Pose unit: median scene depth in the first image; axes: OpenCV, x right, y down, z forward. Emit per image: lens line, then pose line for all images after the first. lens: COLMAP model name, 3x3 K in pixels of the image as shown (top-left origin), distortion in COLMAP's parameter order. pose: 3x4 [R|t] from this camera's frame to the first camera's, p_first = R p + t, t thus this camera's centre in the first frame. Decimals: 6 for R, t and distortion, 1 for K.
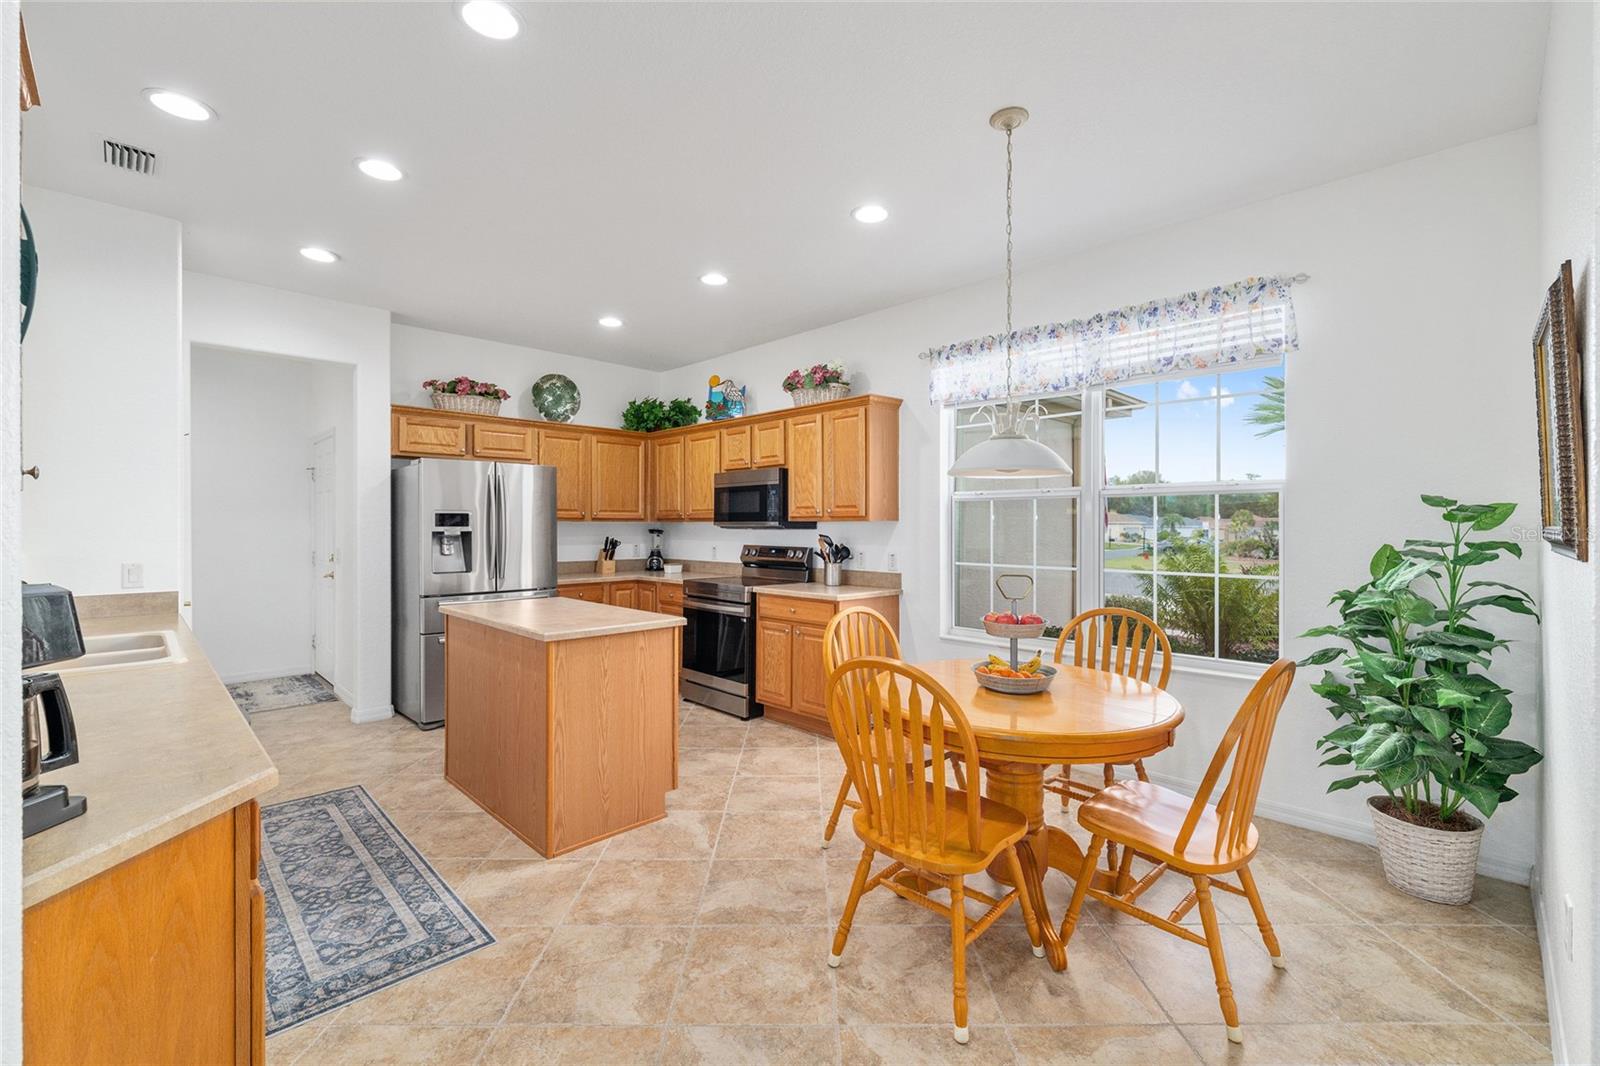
lens RADIAL K [[676.3, 0, 792.2], [0, 676.3, 529.7], [0, 0, 1]] dist [0.007692, -0.000359]
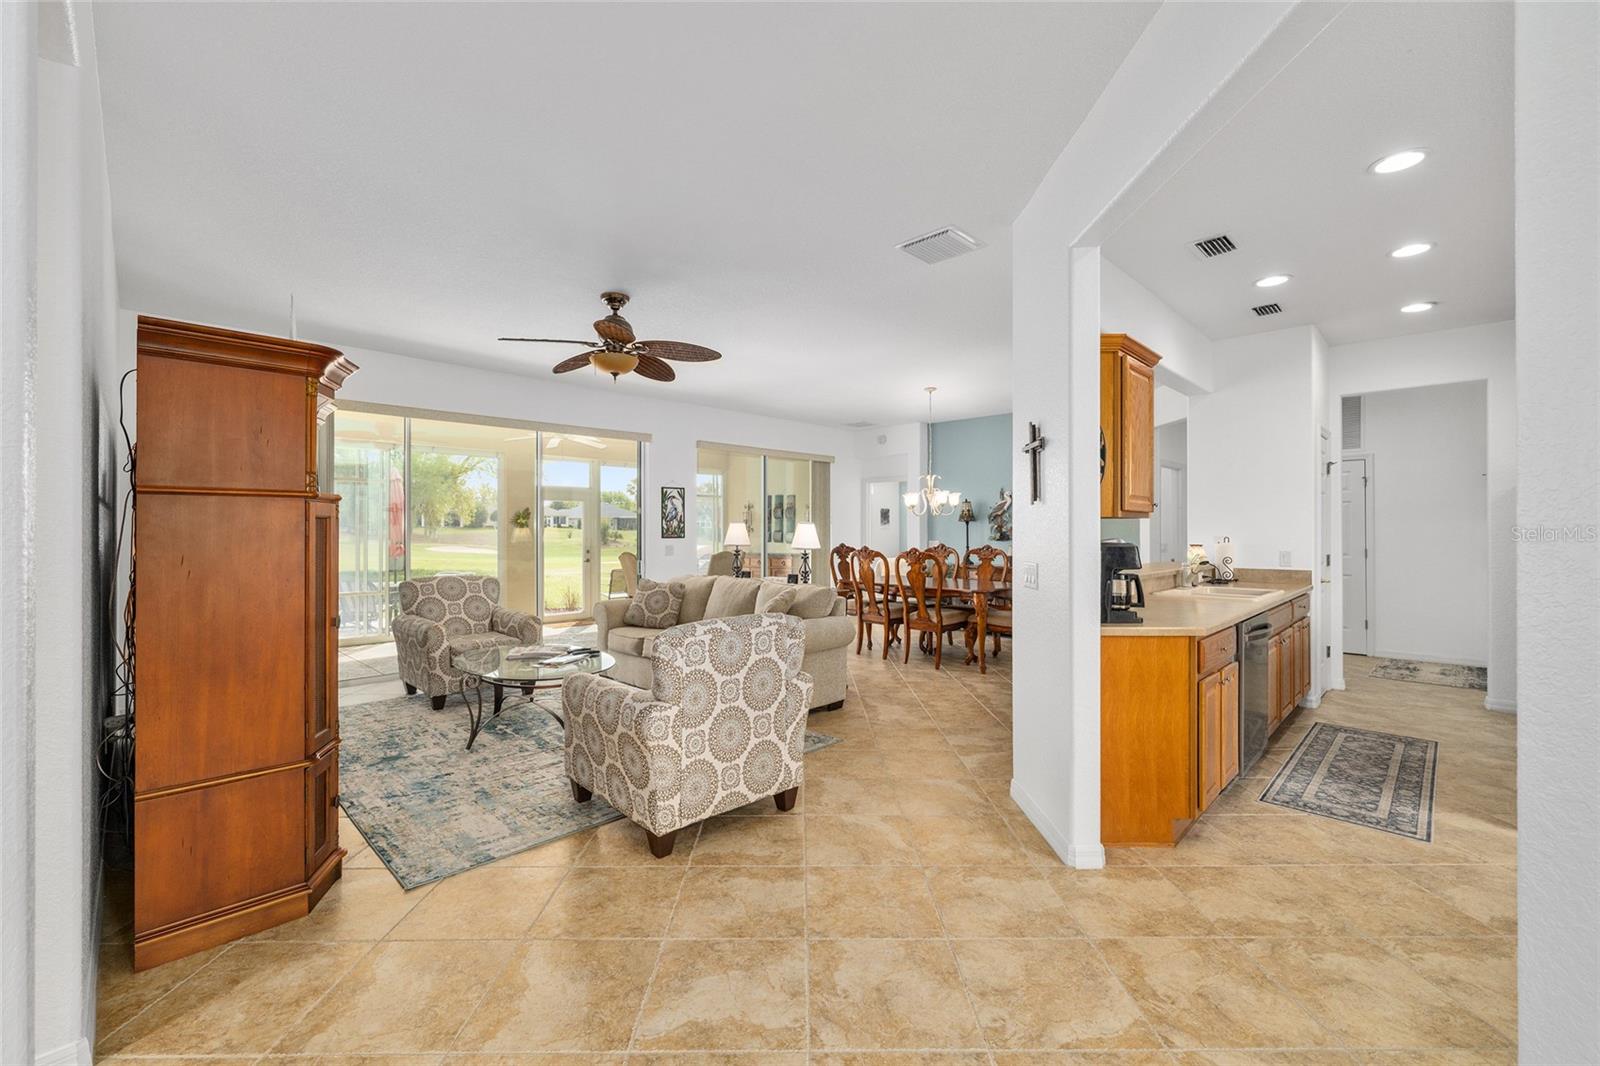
lens RADIAL K [[676.3, 0, 812.4], [0, 676.3, 529.9], [0, 0, 1]] dist [0.007692, -0.000359]
pose [[0.034963, -0.003685, -0.999382, 0.698951], [-0.003139, 0.999988, -0.003798, 0.011871], [0.999384, 0.003270, 0.034951, -0.196209]]
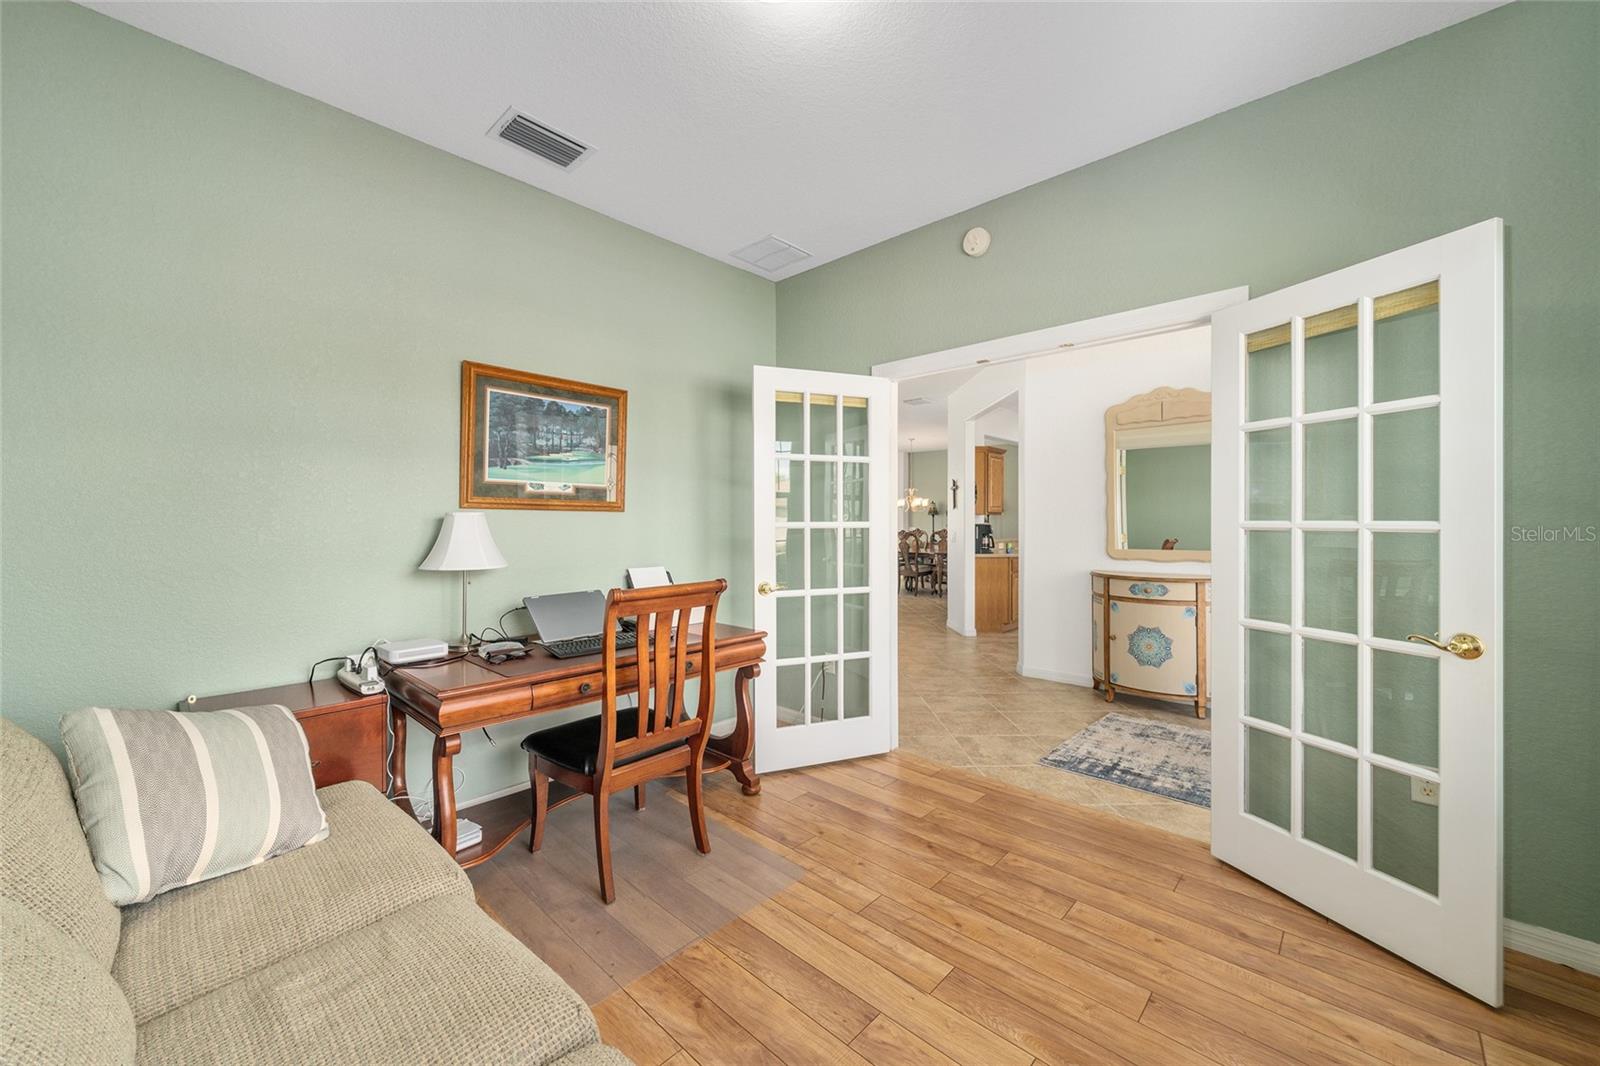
lens RADIAL K [[632.5, 0, 812.0], [0, 632.5, 523.6], [0, 0, 1]] dist [-0.004581, 0.000948]
pose [[0.062835, 0.000296, -0.998024, 2.514298], [-0.004039, 0.999992, 0.000042, 0.029101], [0.998016, 0.004028, 0.062835, -0.634578]]
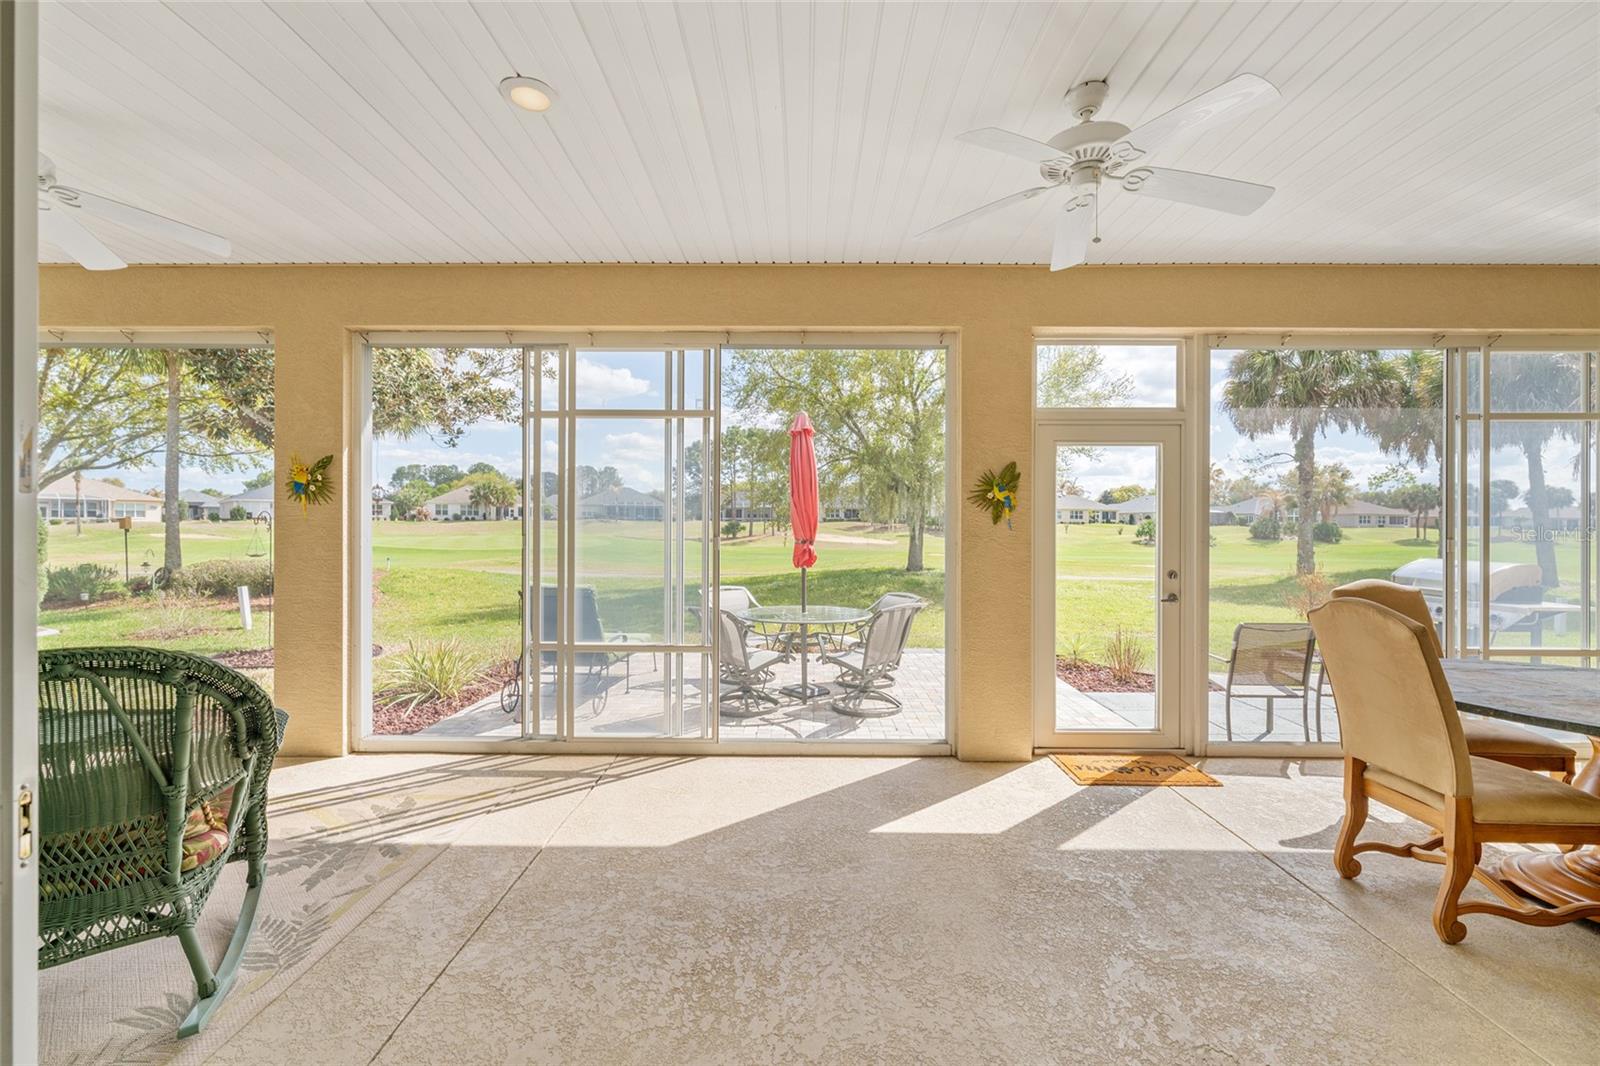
lens RADIAL K [[632.5, 0, 791.0], [0, 632.5, 526.2], [0, 0, 1]] dist [-0.004581, 0.000948]
pose [[-0.710049, -0.005309, -0.704132, -1.878774], [-0.008972, 0.999959, 0.001508, 0.026804], [0.704095, 0.007388, -0.710067, -1.025649]]
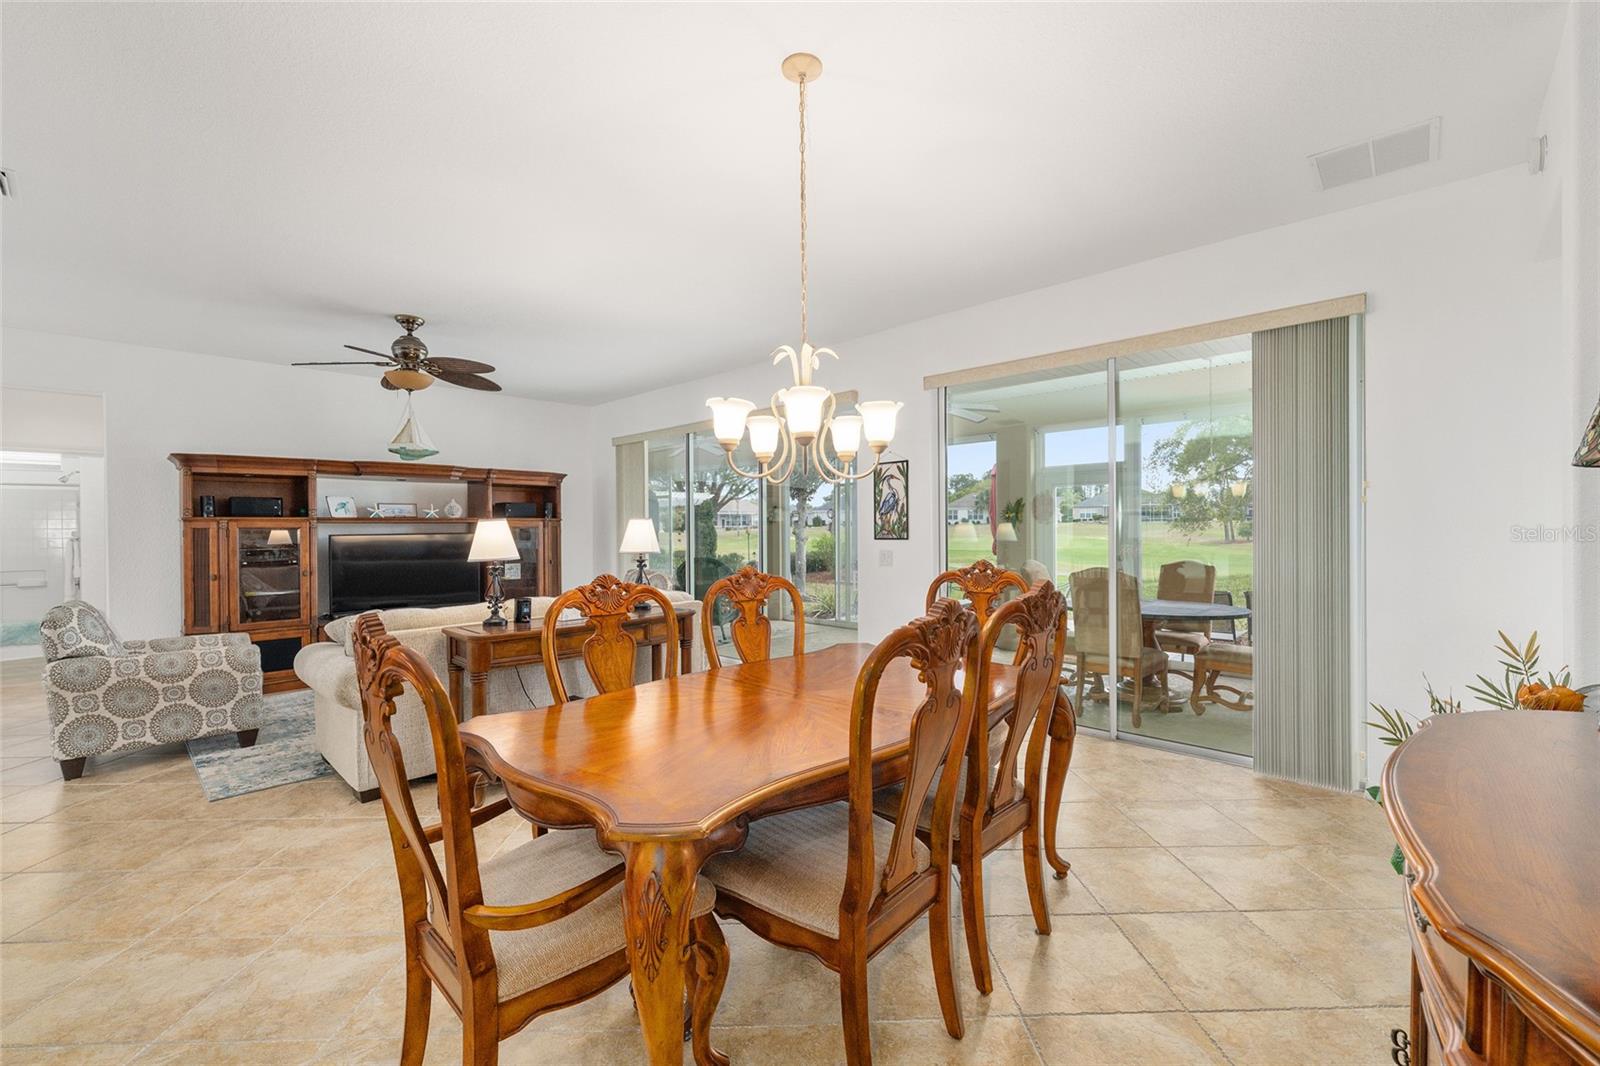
lens RADIAL K [[676.3, 0, 806.3], [0, 676.3, 527.1], [0, 0, 1]] dist [0.007692, -0.000359]
pose [[-0.999150, 0.009041, -0.040231, -2.173633], [0.009071, 0.999959, -0.000550, 0.001565], [0.040224, -0.000915, -0.999190, 1.354082]]
